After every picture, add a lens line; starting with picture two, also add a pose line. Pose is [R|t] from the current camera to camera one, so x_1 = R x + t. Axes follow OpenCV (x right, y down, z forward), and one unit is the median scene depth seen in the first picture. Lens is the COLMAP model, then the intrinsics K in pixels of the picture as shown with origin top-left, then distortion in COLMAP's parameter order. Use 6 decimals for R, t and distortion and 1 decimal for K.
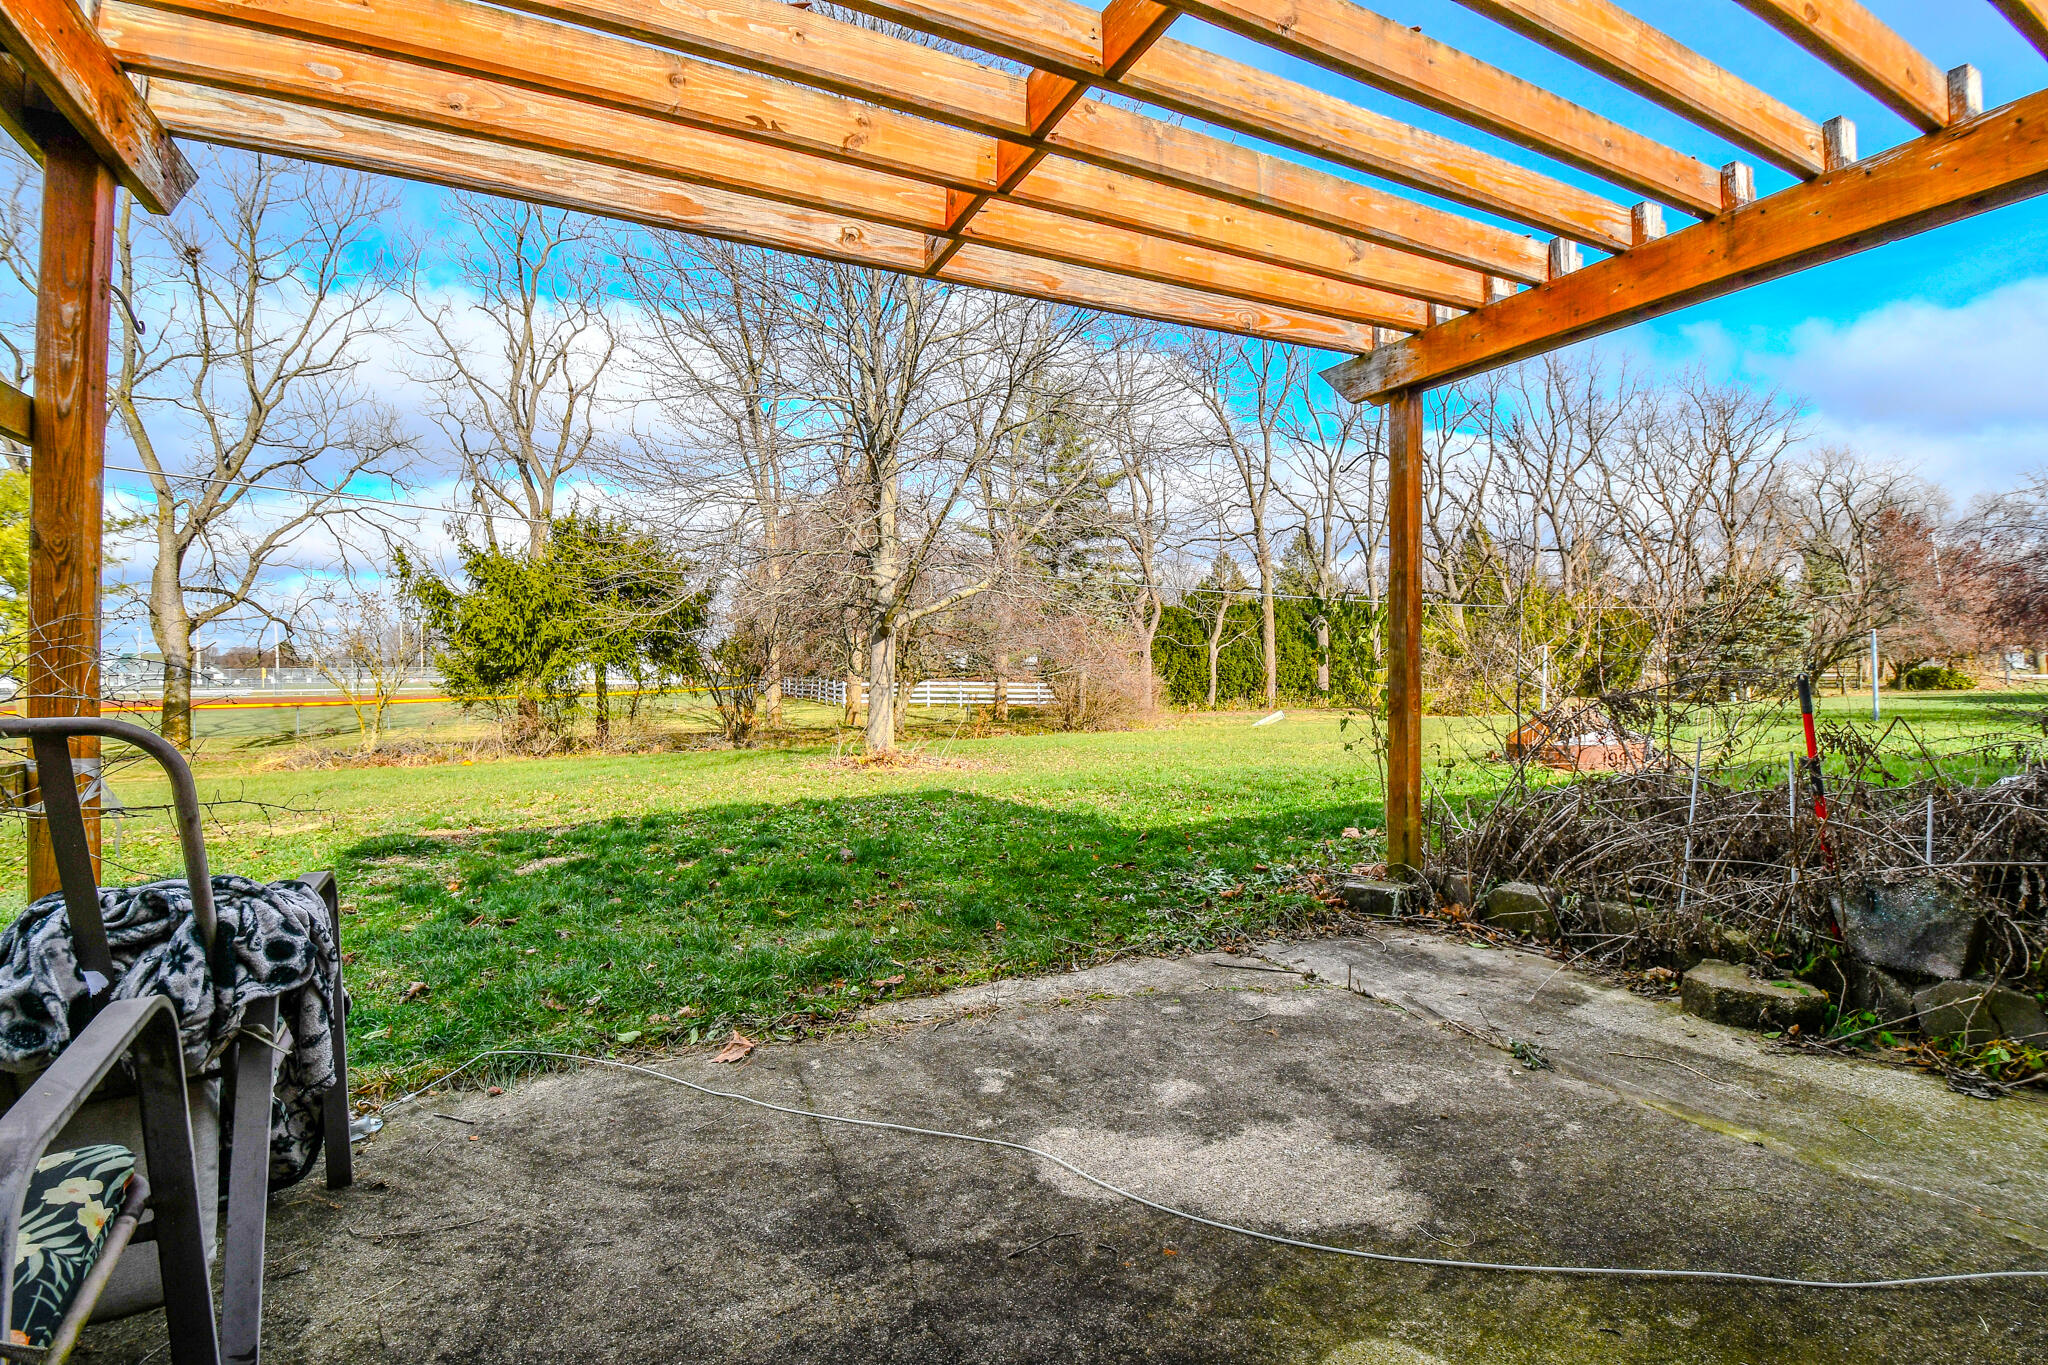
lens RADIAL K [[891.2, 0, 1009.7], [0, 891.2, 675.8], [0, 0, 1]] dist [0.016302, -0.023413]
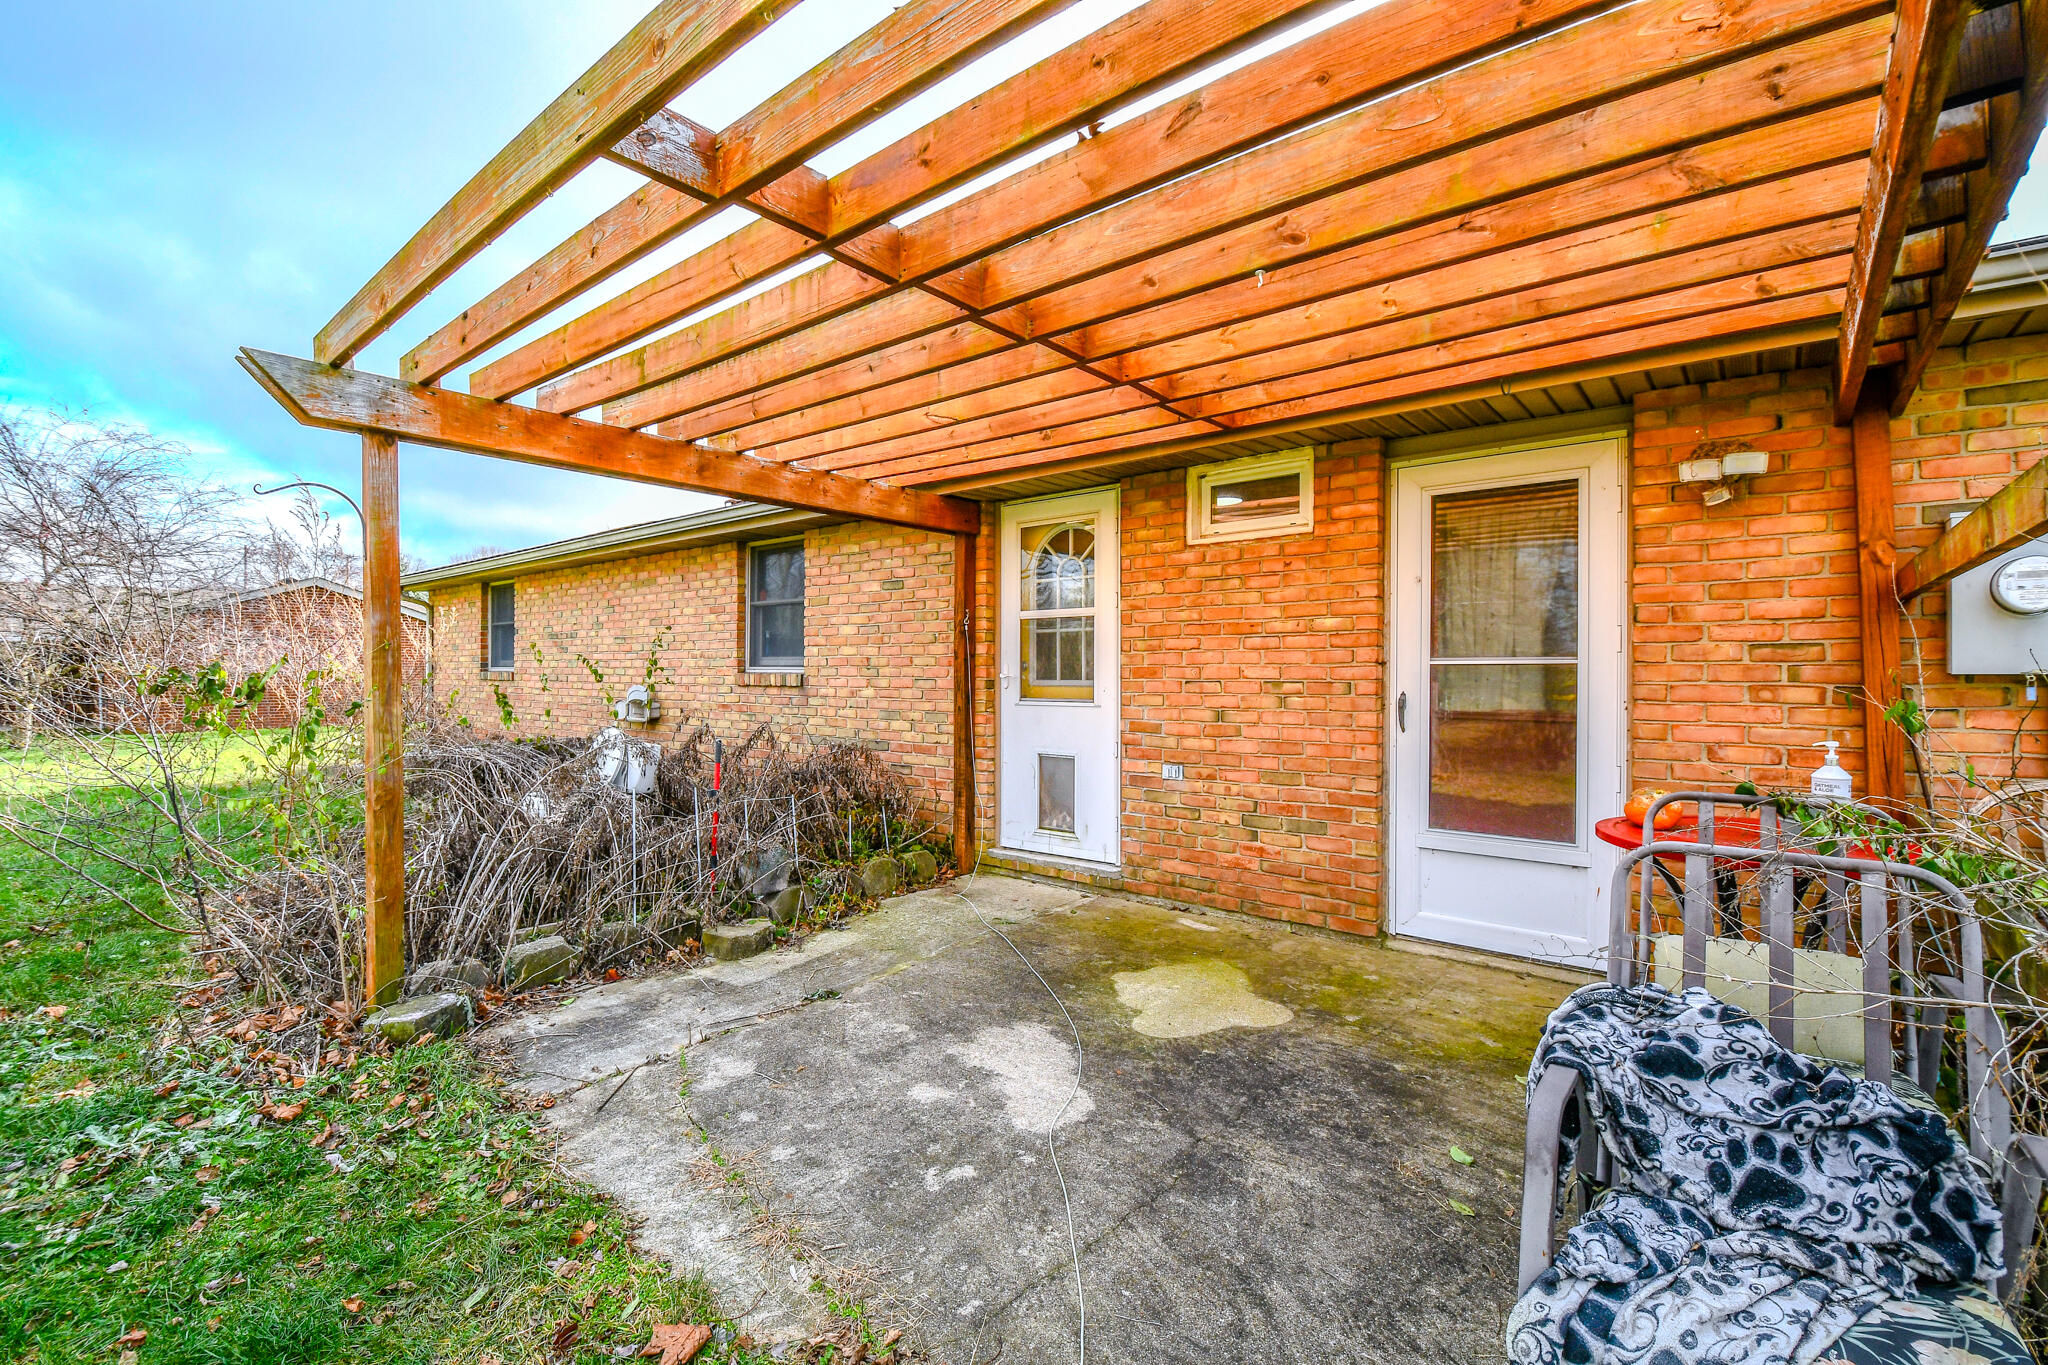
lens RADIAL K [[891.2, 0, 1009.7], [0, 891.2, 675.8], [0, 0, 1]] dist [0.016302, -0.023413]
pose [[-0.395856, 0.008578, 0.918273, -1.018016], [0.008916, 0.999945, -0.005497, -0.127896], [-0.918269, 0.006011, -0.395910, 1.351260]]
